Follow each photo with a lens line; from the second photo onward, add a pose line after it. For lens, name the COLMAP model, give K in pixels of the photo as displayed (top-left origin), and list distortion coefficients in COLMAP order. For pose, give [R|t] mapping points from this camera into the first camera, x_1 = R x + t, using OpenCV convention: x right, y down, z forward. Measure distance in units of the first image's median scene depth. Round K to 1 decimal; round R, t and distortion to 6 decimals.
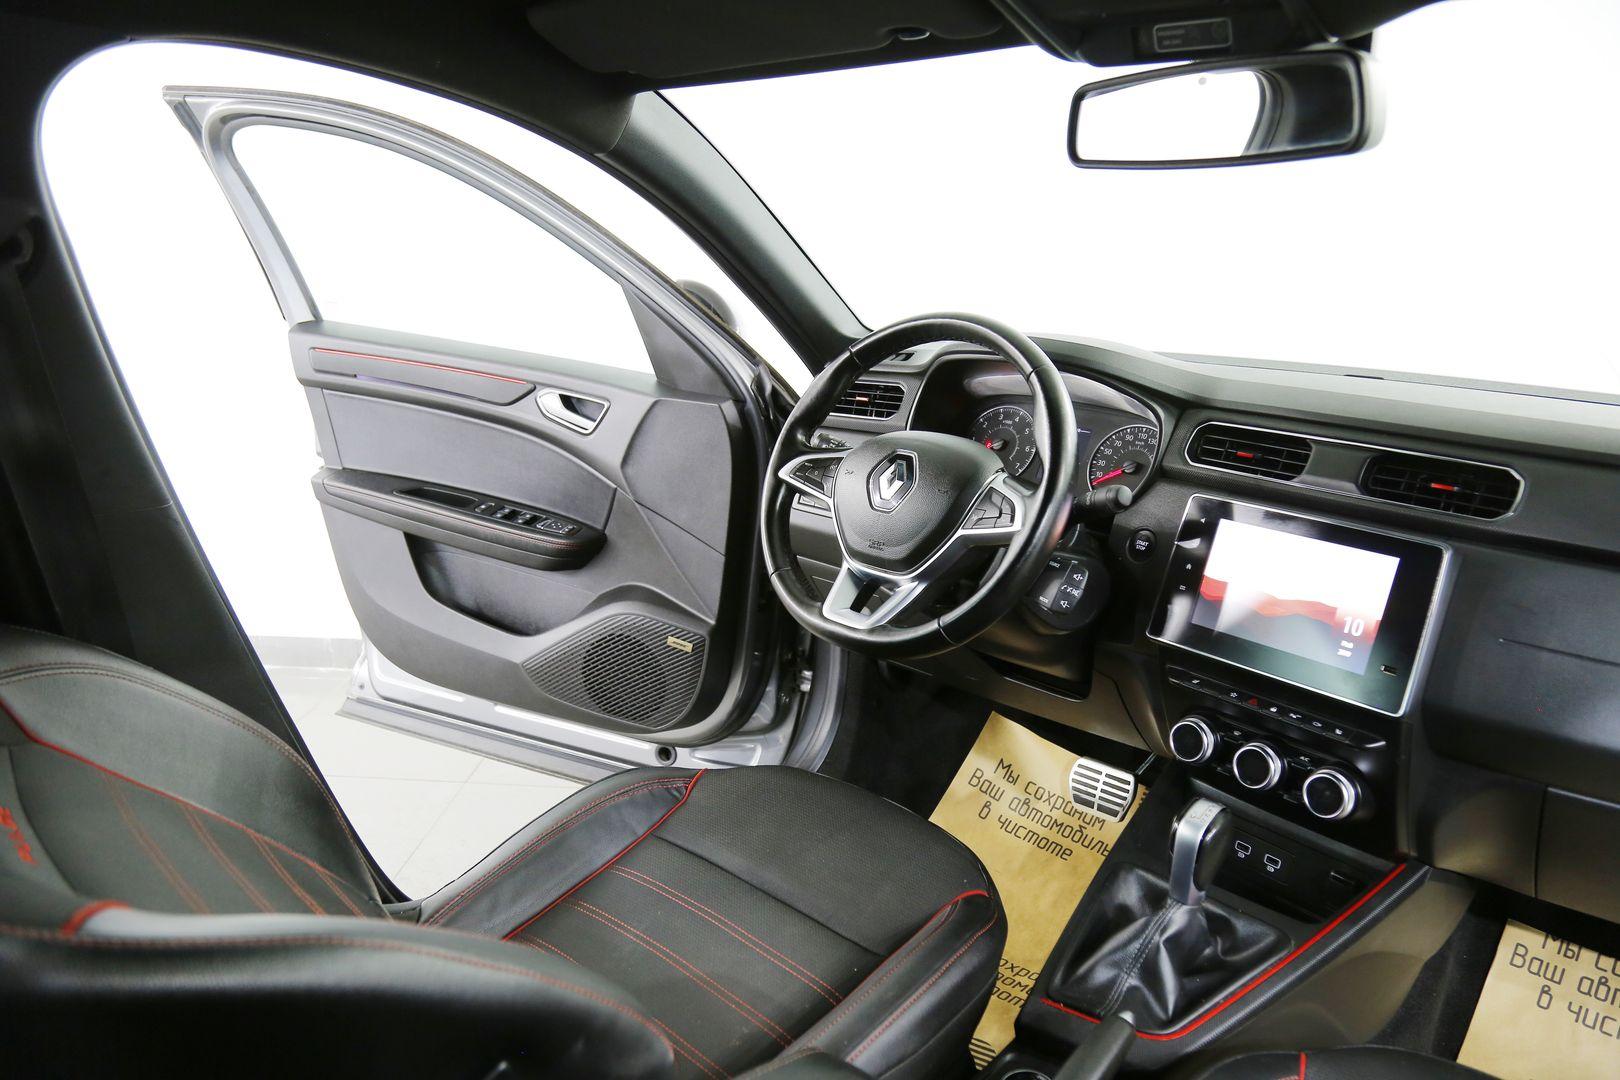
lens RADIAL K [[1078.6, 0, 817.3], [0, 1078.6, 548.3], [0, 0, 1]] dist [-0.138925, 0.073533]
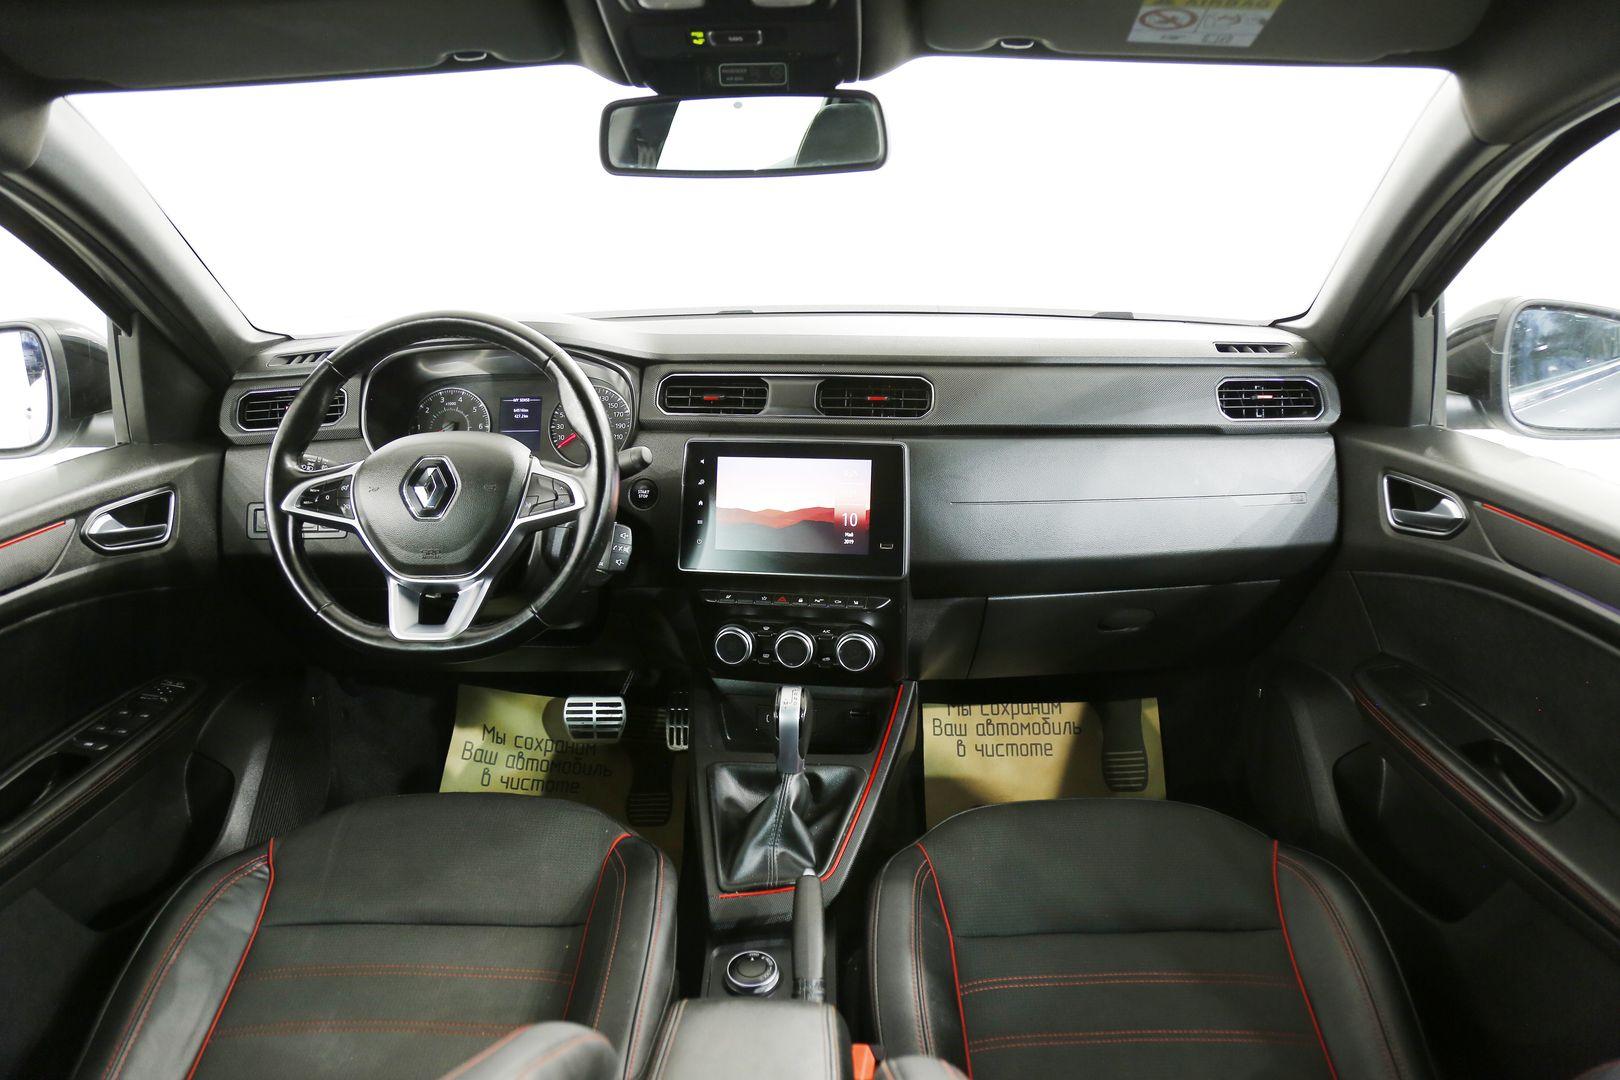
lens RADIAL K [[1078.6, 0, 817.3], [0, 1078.6, 548.3], [0, 0, 1]] dist [-0.138925, 0.073533]
pose [[0.734033, -0.252913, 0.630263, -0.299507], [0.206651, 0.967239, 0.147460, -0.079224], [-0.646909, 0.022004, 0.762250, 0.021692]]
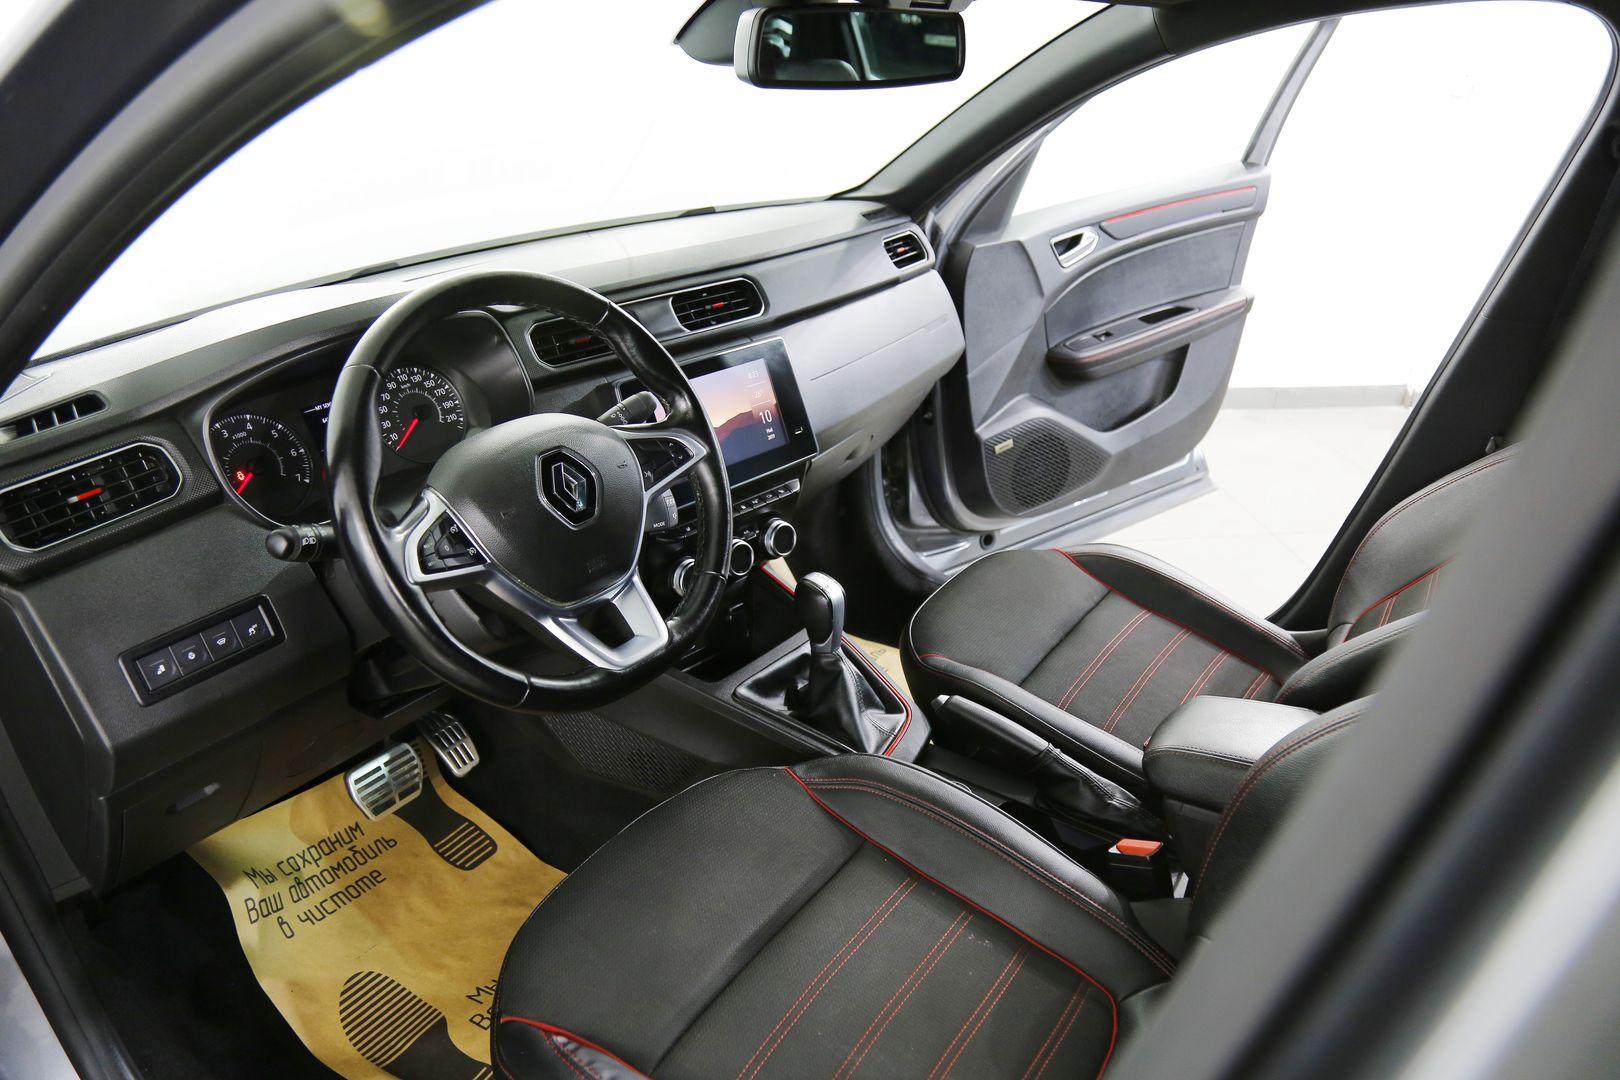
lens RADIAL K [[1078.6, 0, 817.3], [0, 1078.6, 548.3], [0, 0, 1]] dist [-0.138925, 0.073533]
pose [[-0.140650, -0.430815, 0.891413, -0.690086], [0.285690, 0.844403, 0.453172, -0.334695], [-0.947945, 0.318406, 0.004315, 0.837284]]
